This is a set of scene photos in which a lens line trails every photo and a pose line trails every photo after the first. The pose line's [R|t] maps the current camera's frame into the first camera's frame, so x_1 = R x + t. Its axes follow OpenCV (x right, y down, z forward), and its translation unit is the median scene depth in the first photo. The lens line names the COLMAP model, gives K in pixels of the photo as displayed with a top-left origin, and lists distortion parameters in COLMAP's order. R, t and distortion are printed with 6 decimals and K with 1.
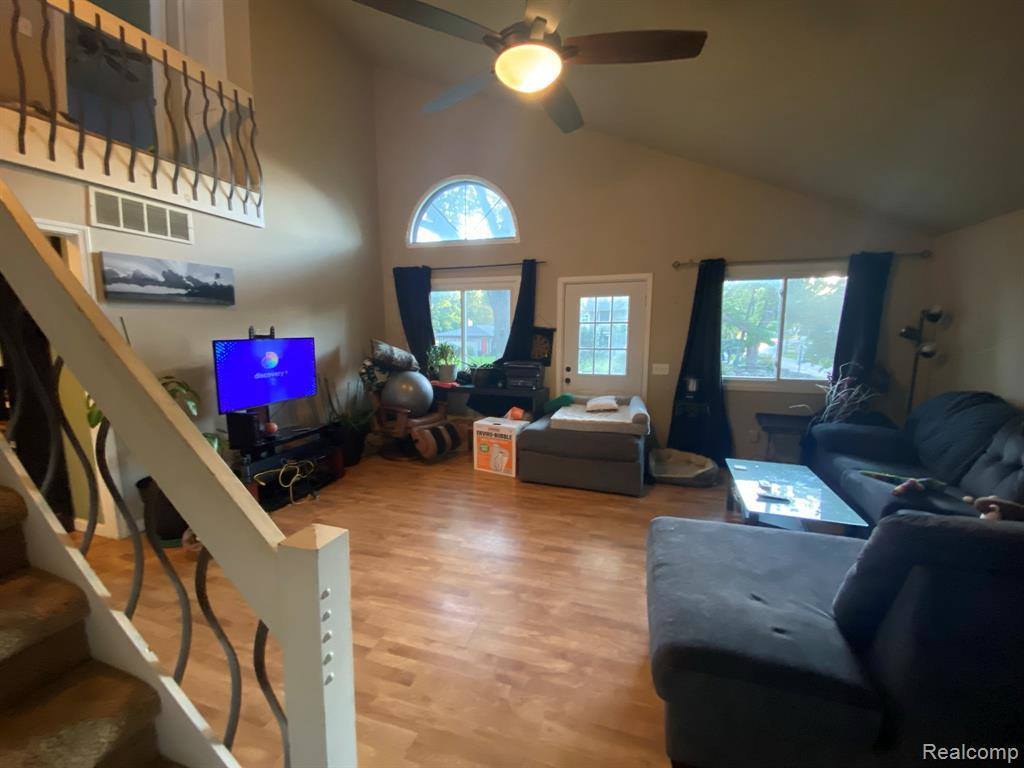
lens RADIAL K [[414.9, 0, 514.9], [0, 414.9, 384.8], [0, 0, 1]] dist [0.042133, -0.035185]
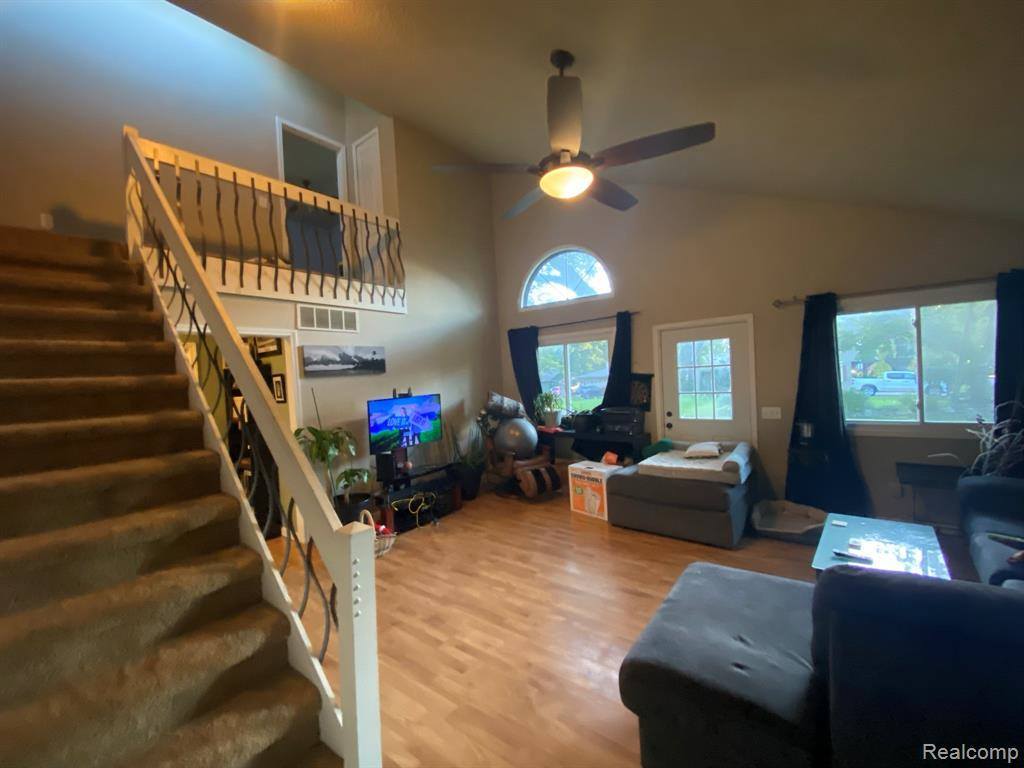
lens RADIAL K [[417.0, 0, 512.7], [0, 417.0, 385.5], [0, 0, 1]] dist [0.038109, -0.029512]
pose [[0.937775, -0.041183, -0.344794, 0.162706], [0.007522, 0.995118, -0.098401, -0.012562], [0.347163, 0.089685, 0.933506, -0.098583]]
